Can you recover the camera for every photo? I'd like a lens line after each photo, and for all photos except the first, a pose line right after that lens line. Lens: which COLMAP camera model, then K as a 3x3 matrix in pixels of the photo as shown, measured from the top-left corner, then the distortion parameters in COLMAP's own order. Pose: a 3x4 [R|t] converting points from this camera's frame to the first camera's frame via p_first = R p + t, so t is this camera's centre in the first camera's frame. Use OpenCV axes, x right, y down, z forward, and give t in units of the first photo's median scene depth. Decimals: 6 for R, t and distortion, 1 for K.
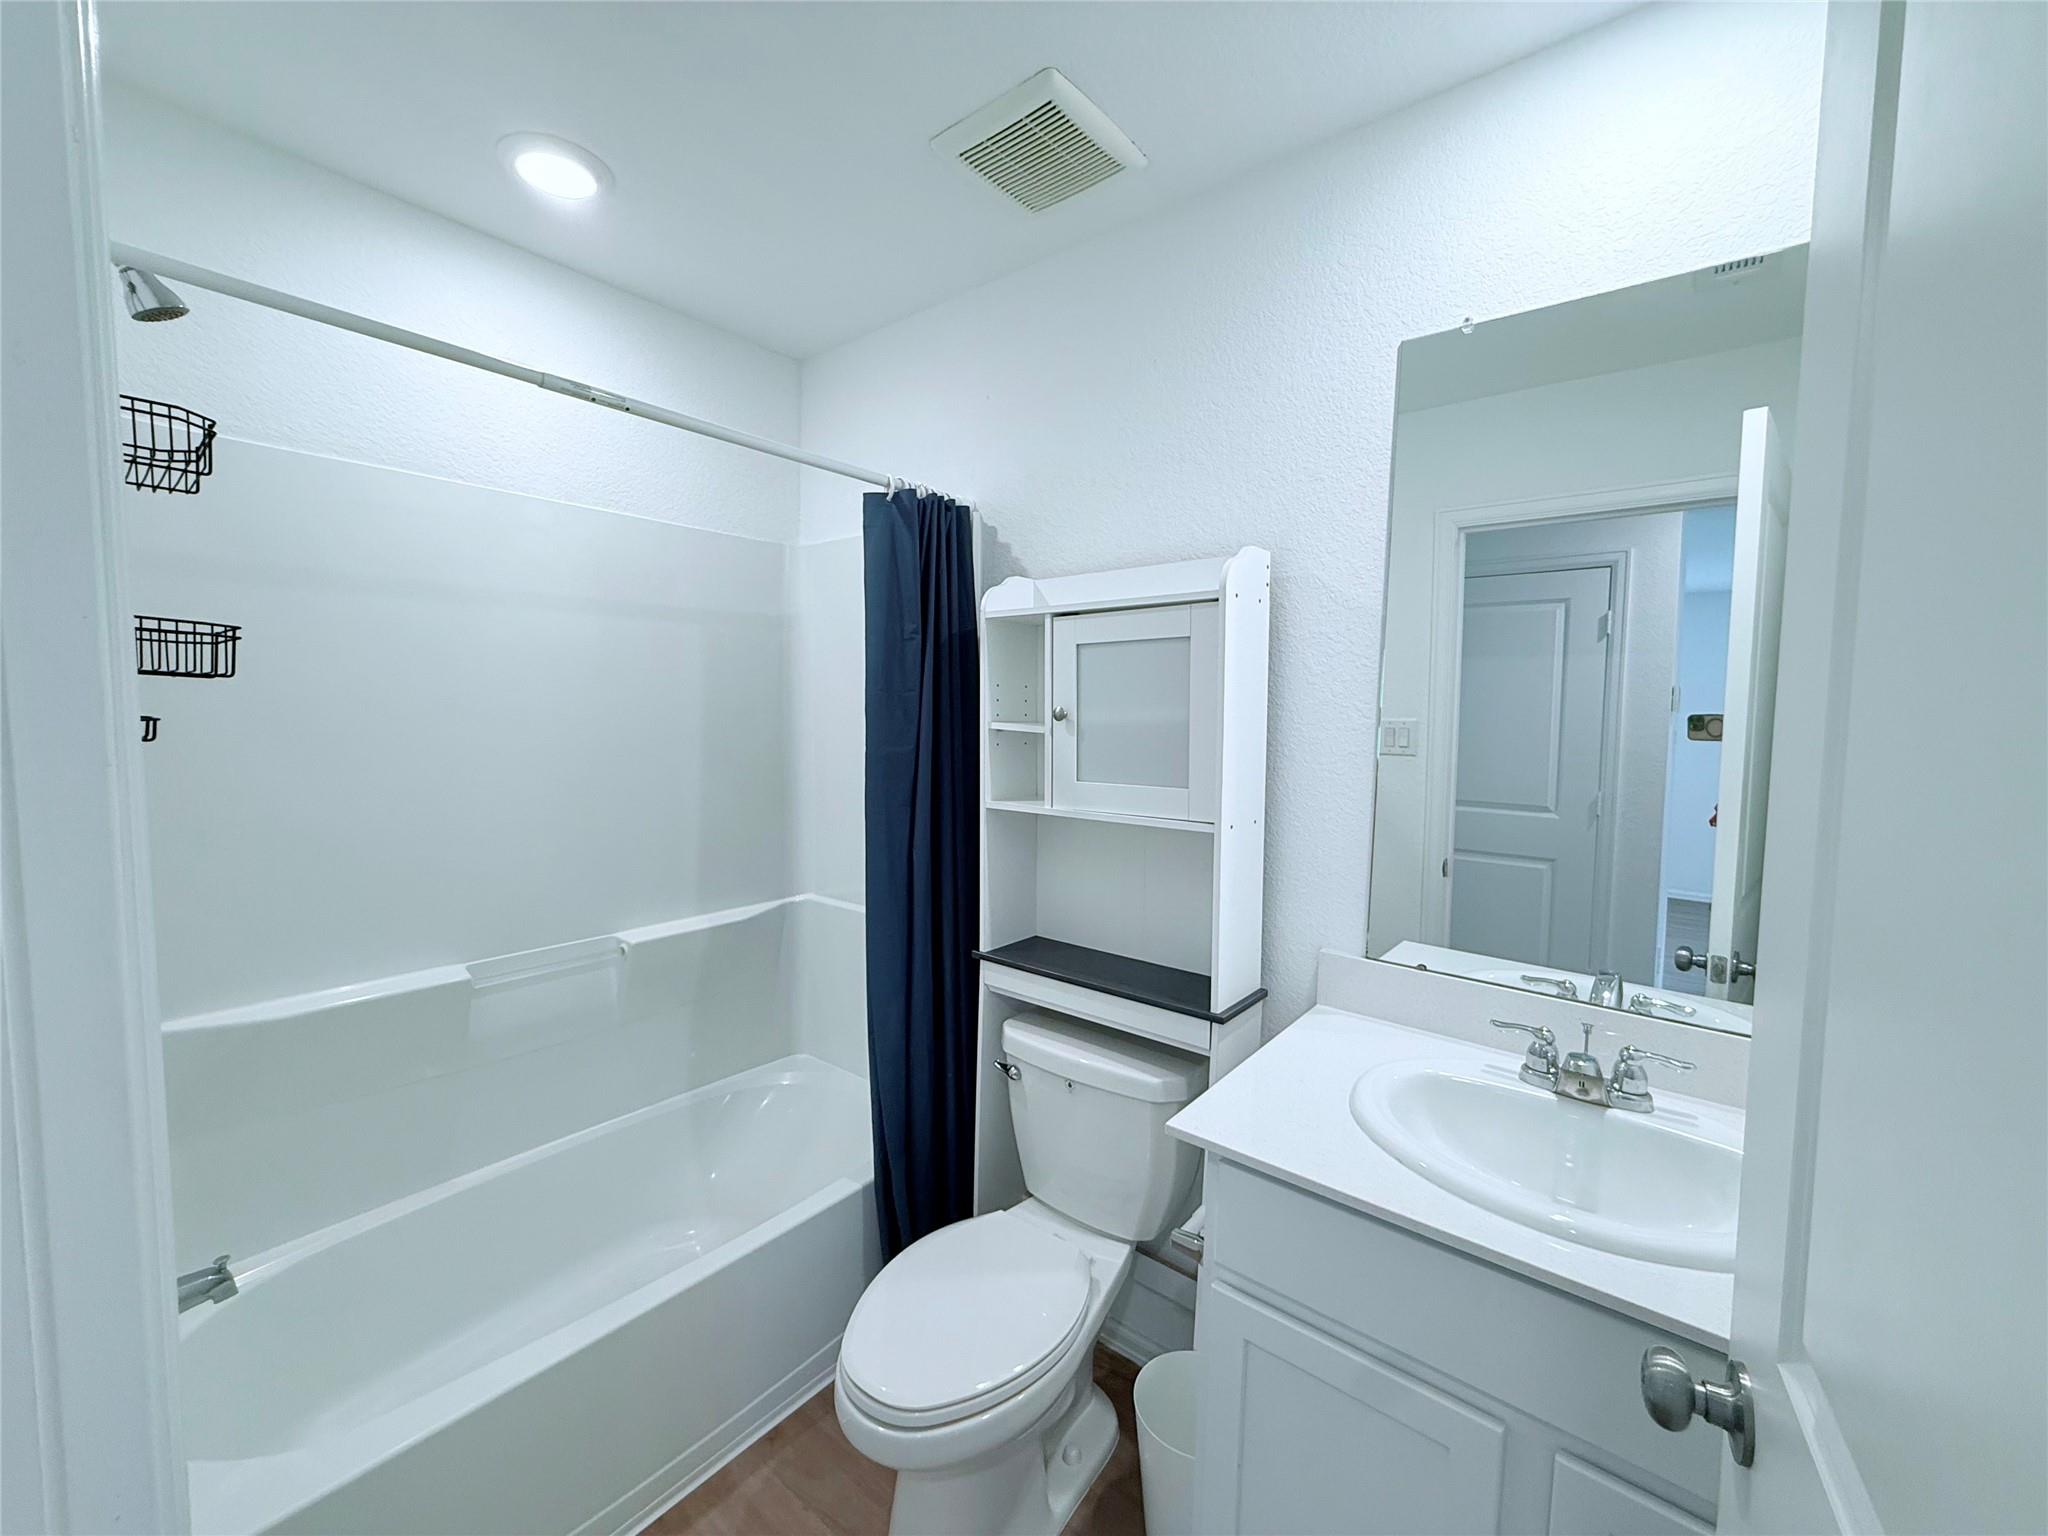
lens RADIAL K [[819.9, 0, 1018.9], [0, 819.9, 765.9], [0, 0, 1]] dist [-0.000122, 0.000020]
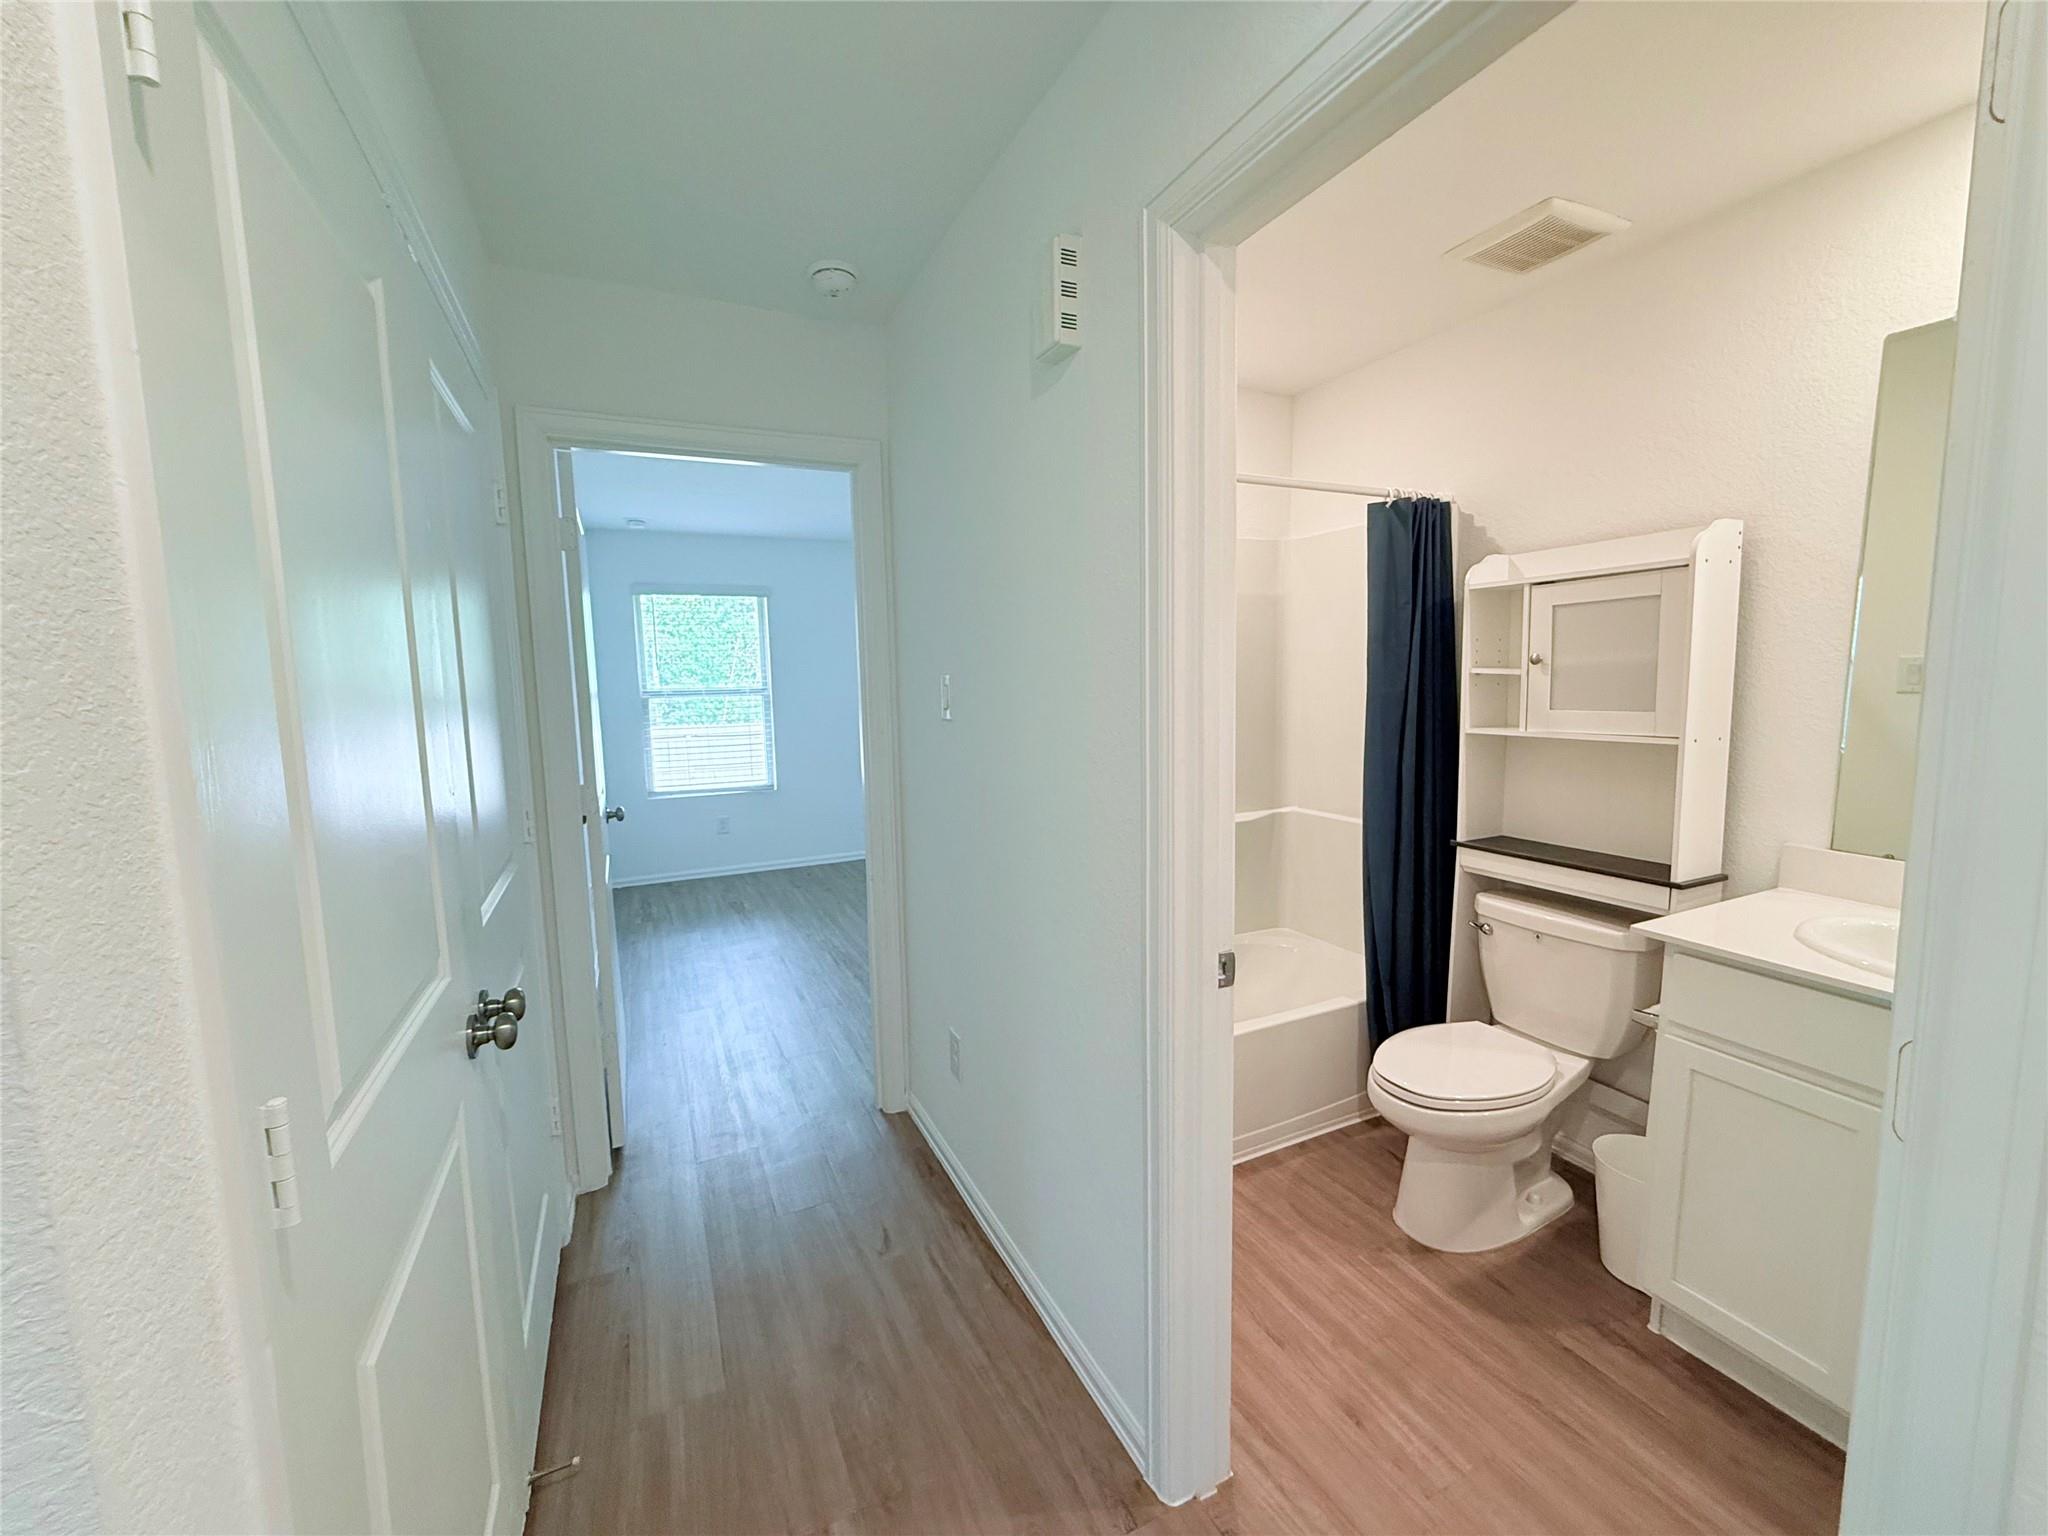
lens RADIAL K [[819.9, 0, 1018.9], [0, 819.9, 765.9], [0, 0, 1]] dist [-0.000122, 0.000020]
pose [[0.901054, 0.018334, -0.433320, -0.125783], [0.000205, 0.999088, 0.042699, 0.051735], [0.433708, -0.038563, 0.900228, -0.560253]]
